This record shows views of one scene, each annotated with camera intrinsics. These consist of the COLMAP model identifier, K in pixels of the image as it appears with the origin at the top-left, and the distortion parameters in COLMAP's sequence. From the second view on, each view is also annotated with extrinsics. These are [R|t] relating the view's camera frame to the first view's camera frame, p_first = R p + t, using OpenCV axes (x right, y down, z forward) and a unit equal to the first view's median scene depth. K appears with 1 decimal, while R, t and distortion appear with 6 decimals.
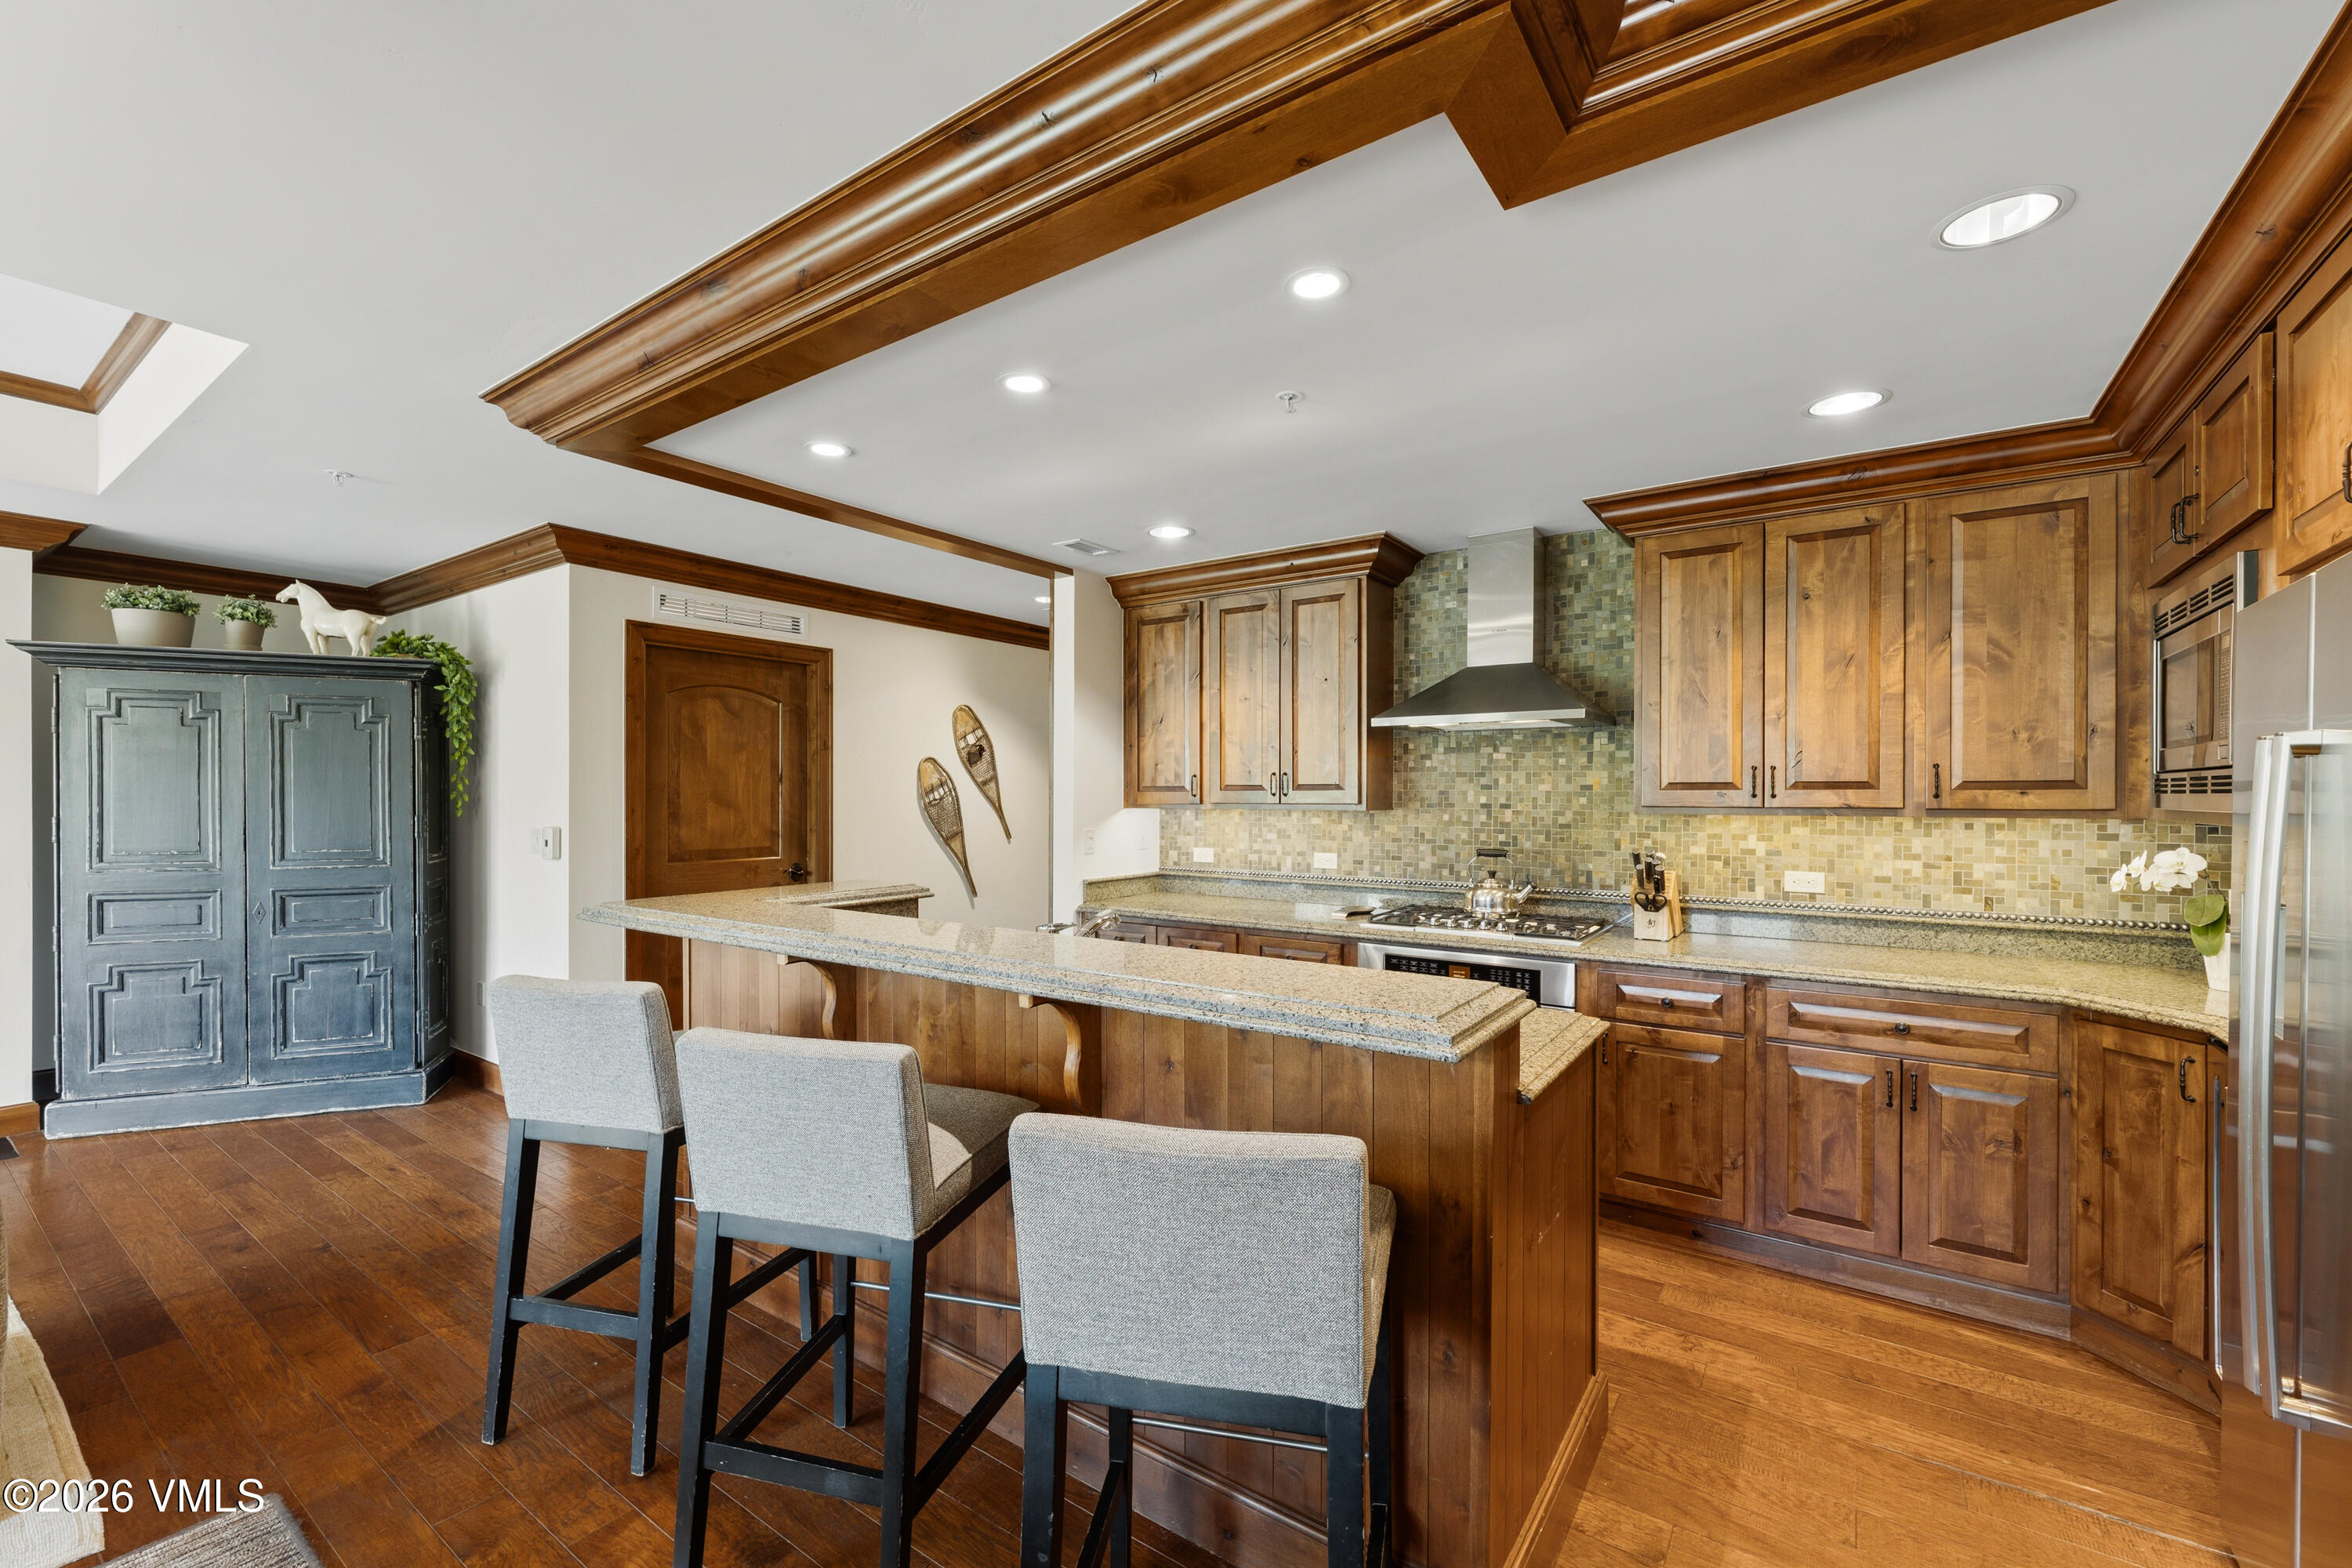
lens RADIAL K [[968.2, 0, 1163.7], [0, 968.2, 792.4], [0, 0, 1]] dist [0.000616, -0.000078]
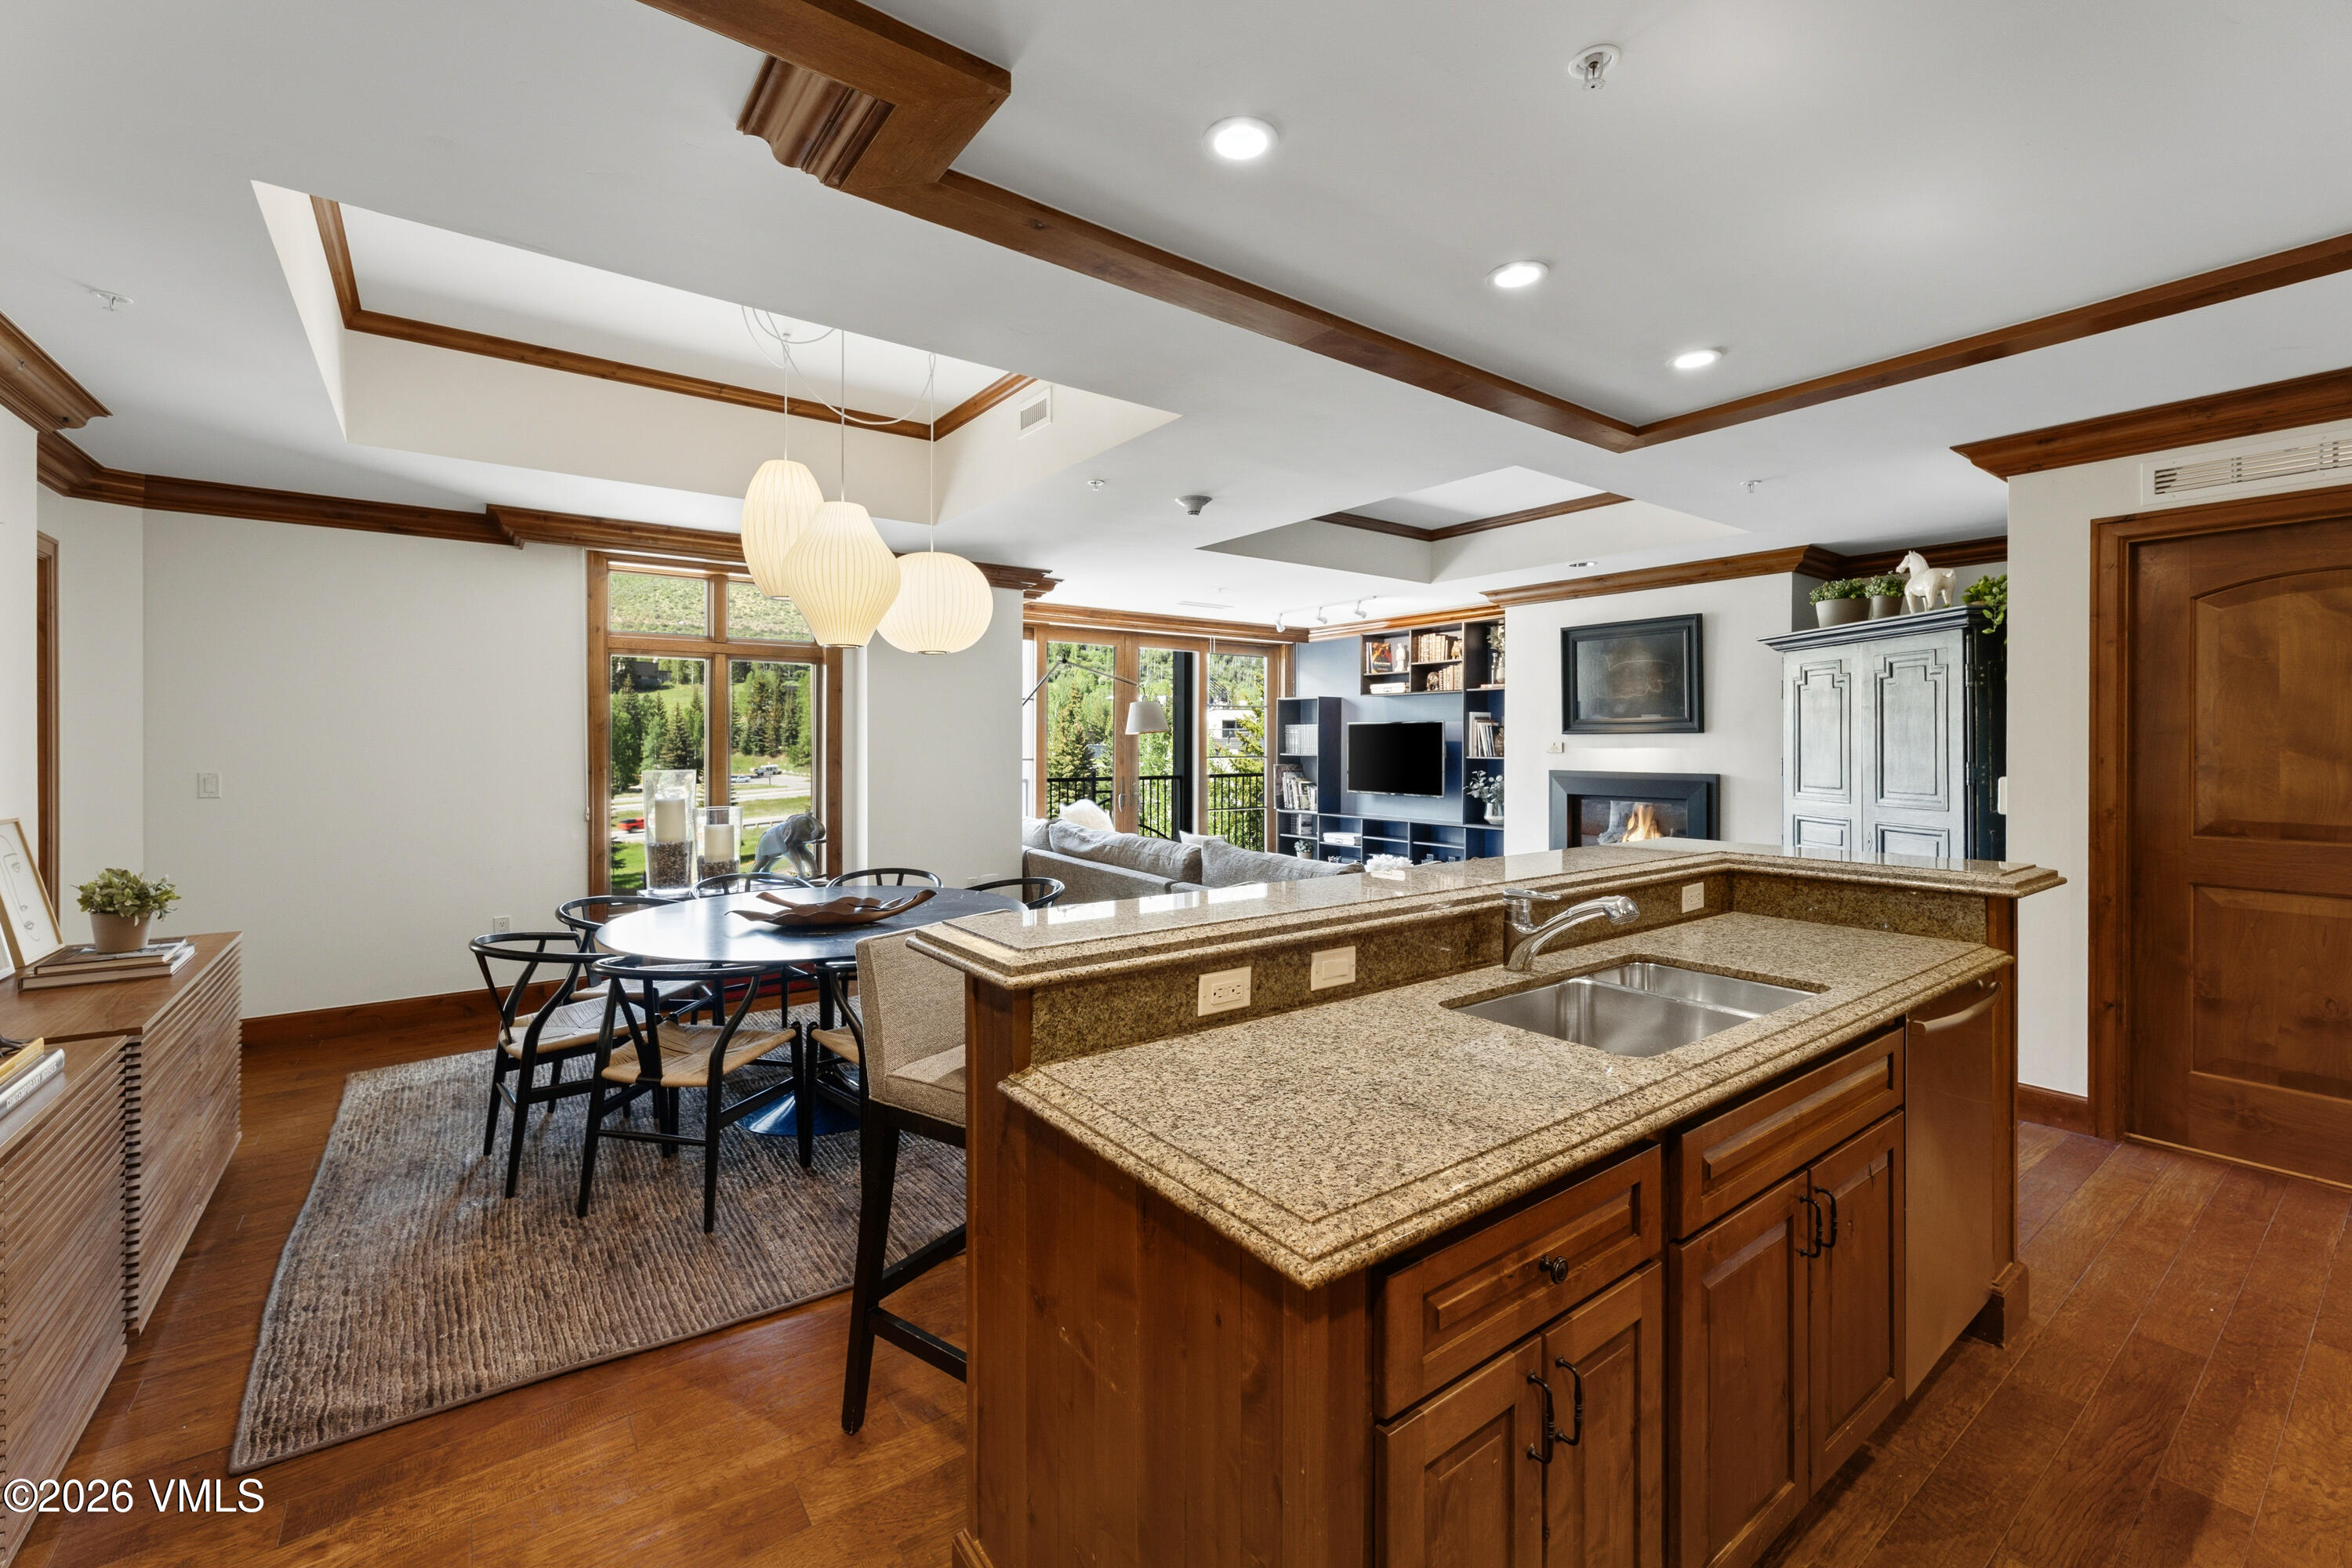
lens RADIAL K [[967.4, 0, 1165.8], [0, 967.4, 749.7], [0, 0, 1]] dist [-0.001601, -0.000293]
pose [[-0.313016, 0.005936, -0.949729, 0.611704], [0.002861, 0.999982, 0.005307, 0.004931], [0.949743, -0.001056, -0.313028, 0.749132]]
